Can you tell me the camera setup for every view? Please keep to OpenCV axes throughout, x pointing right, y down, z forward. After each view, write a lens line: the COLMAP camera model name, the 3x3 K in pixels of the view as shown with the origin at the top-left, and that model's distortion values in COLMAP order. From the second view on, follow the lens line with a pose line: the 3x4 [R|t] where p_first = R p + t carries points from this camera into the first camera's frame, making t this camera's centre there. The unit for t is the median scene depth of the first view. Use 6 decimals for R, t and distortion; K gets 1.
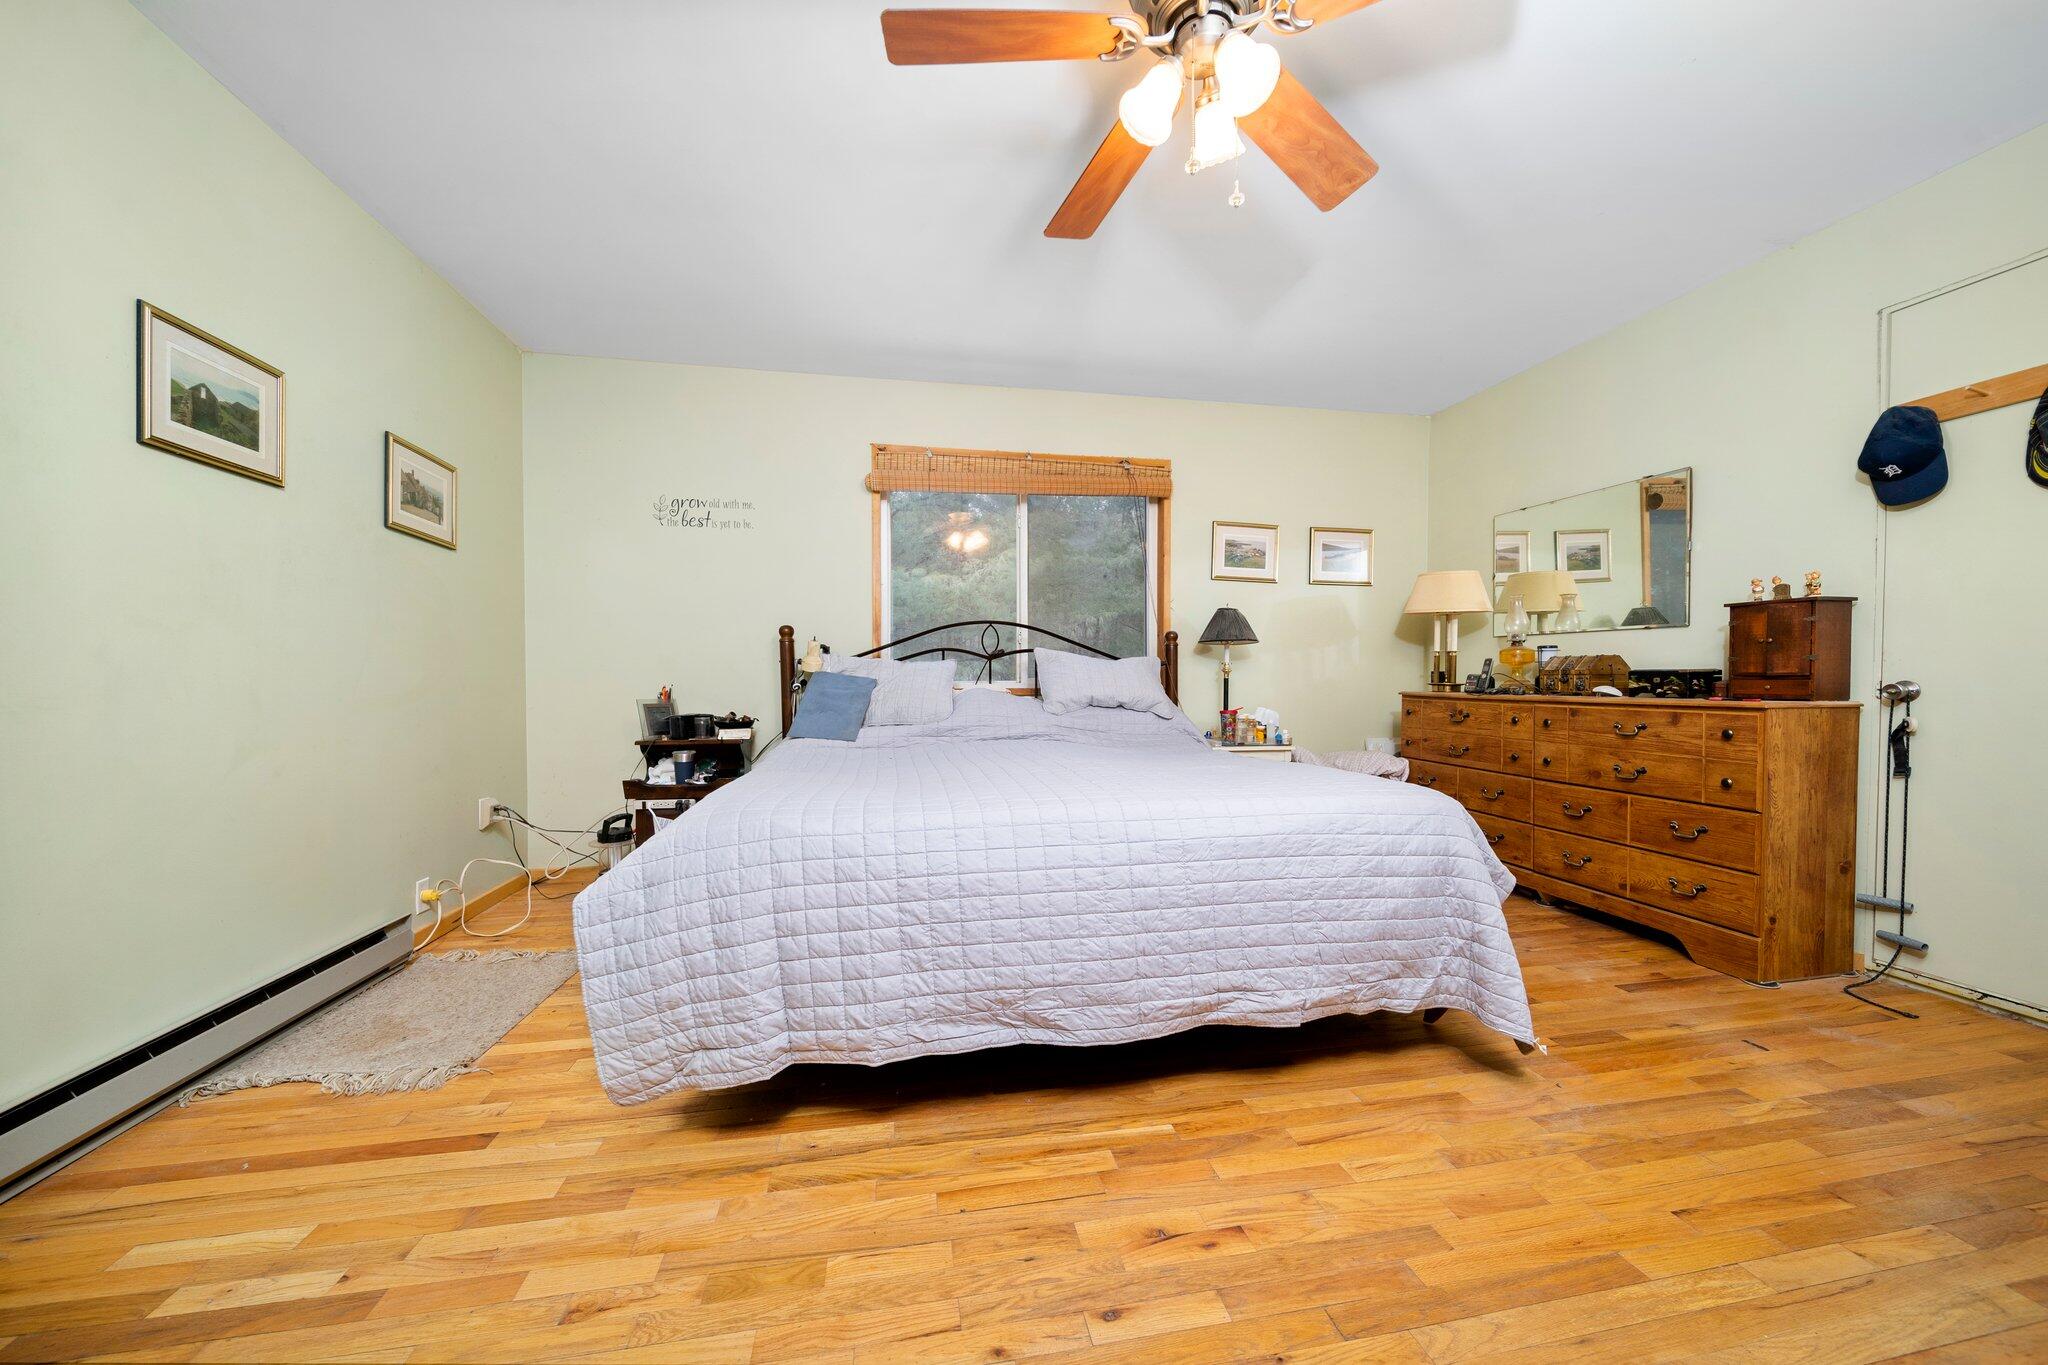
lens RADIAL K [[736.7, 0, 1021.8], [0, 736.7, 683.6], [0, 0, 1]] dist [-0.000558, -0.000278]
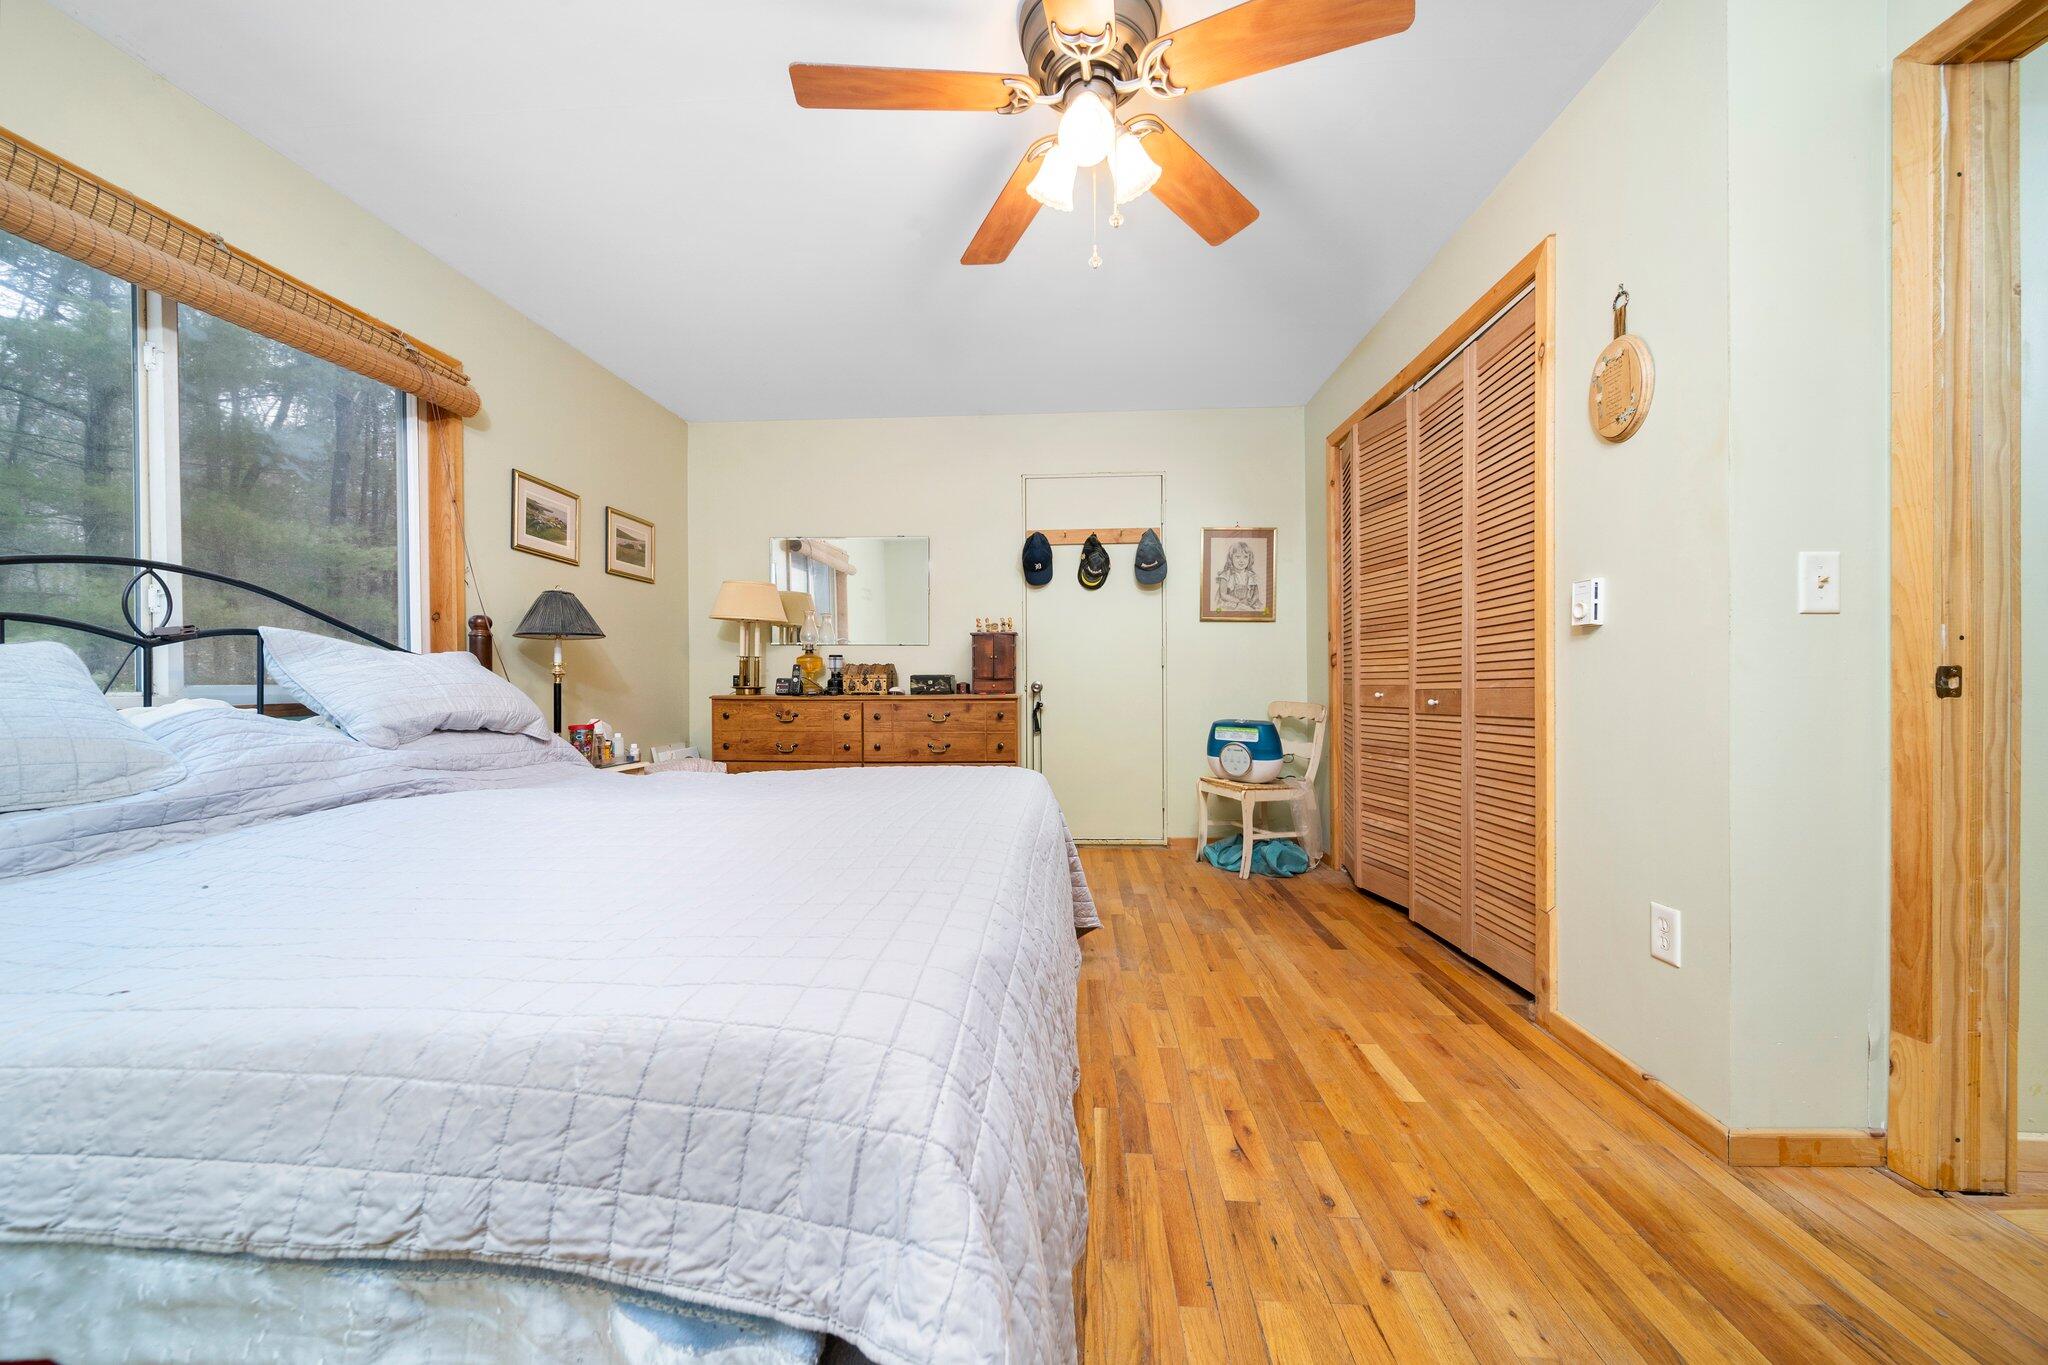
lens RADIAL K [[736.7, 0, 1021.2], [0, 736.7, 684.3], [0, 0, 1]] dist [-0.000558, -0.000278]
pose [[0.233290, -0.008151, 0.972373, -0.530069], [0.012481, 0.999908, 0.005387, -0.006718], [-0.972327, 0.010879, 0.233370, 0.538915]]
